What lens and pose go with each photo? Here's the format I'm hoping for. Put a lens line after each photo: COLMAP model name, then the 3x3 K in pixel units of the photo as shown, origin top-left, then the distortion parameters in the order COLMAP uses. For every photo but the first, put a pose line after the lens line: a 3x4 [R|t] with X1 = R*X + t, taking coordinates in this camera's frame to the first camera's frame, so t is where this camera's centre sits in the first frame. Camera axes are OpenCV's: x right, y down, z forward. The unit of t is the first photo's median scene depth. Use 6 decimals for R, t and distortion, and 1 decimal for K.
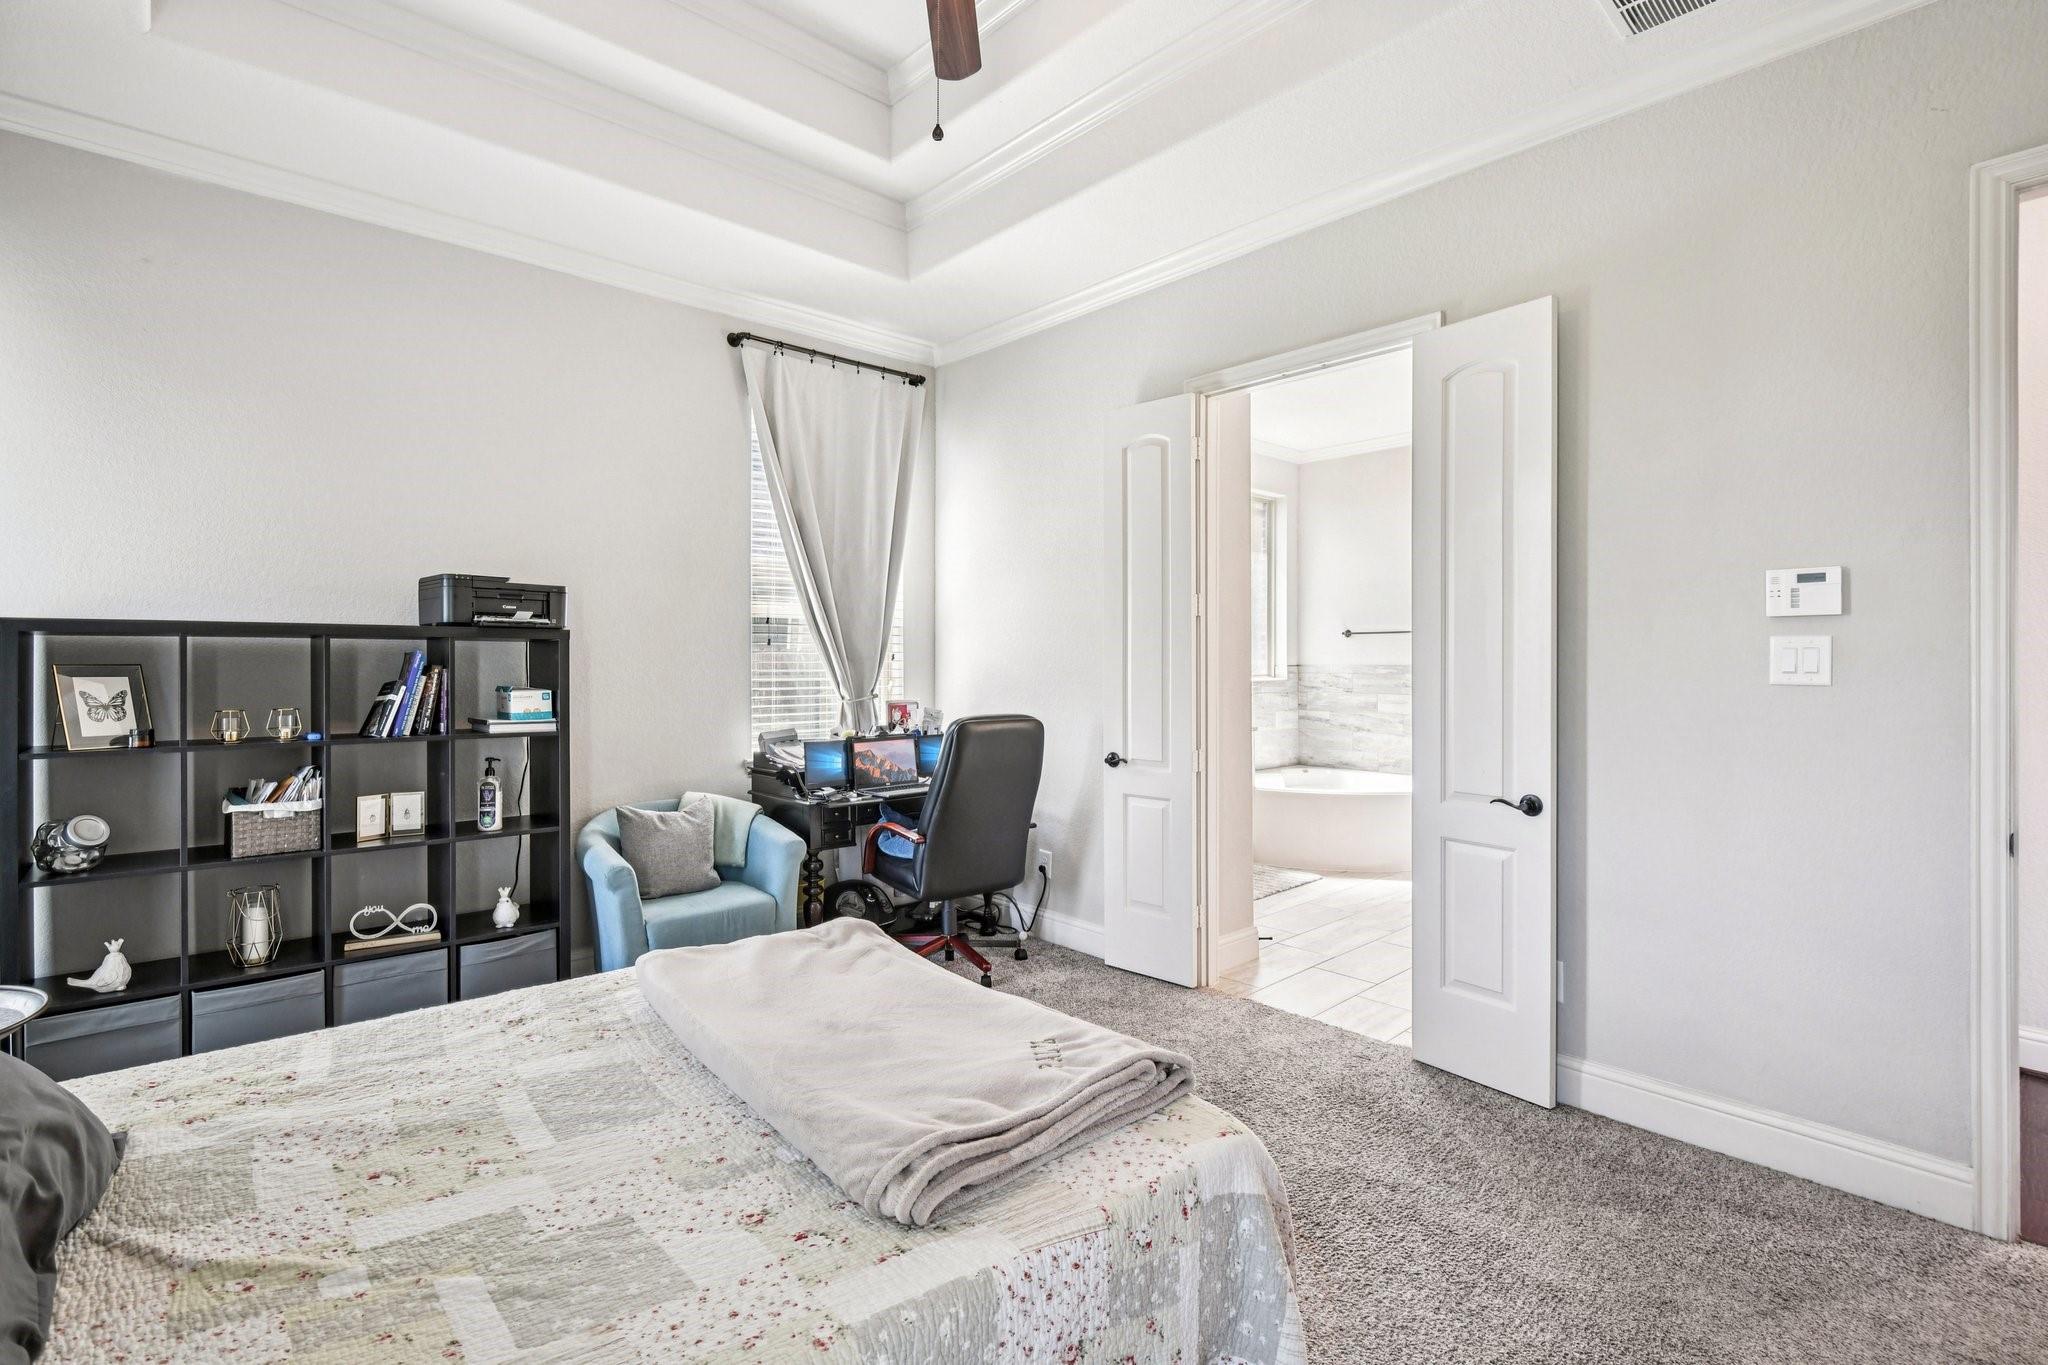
lens RADIAL K [[955.7, 0, 1024.8], [0, 955.7, 677.2], [0, 0, 1]] dist [-0.010178, -0.001550]
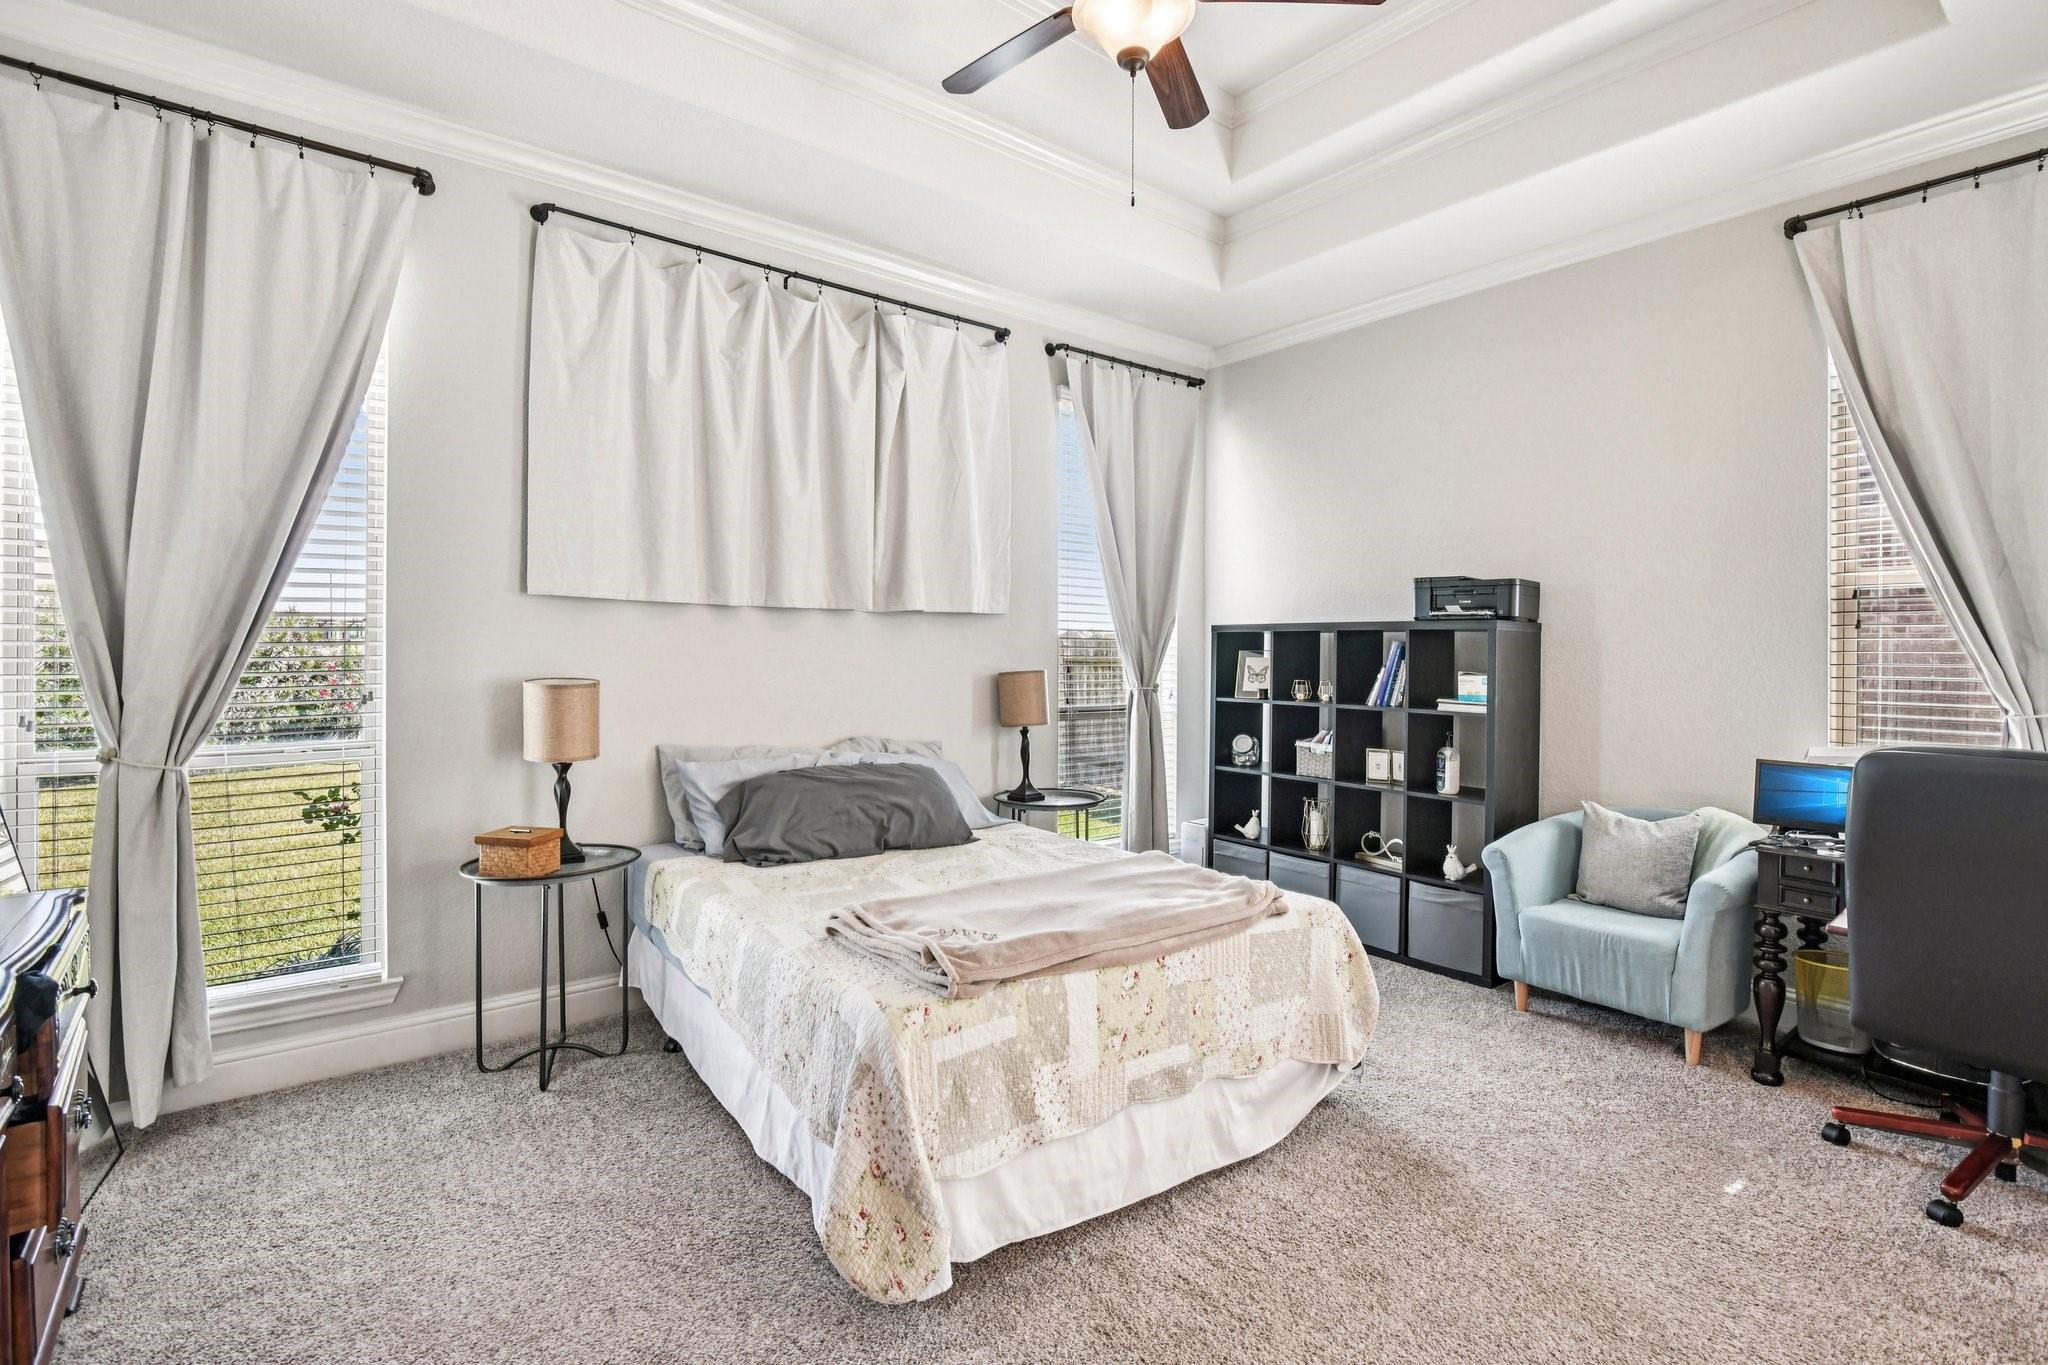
lens RADIAL K [[955.7, 0, 1024.8], [0, 955.7, 677.2], [0, 0, 1]] dist [-0.010178, -0.001550]
pose [[-0.086232, 0.020744, -0.996059, 0.685404], [-0.027705, 0.999347, 0.023211, 0.005705], [0.995890, 0.029597, -0.085601, 0.612328]]
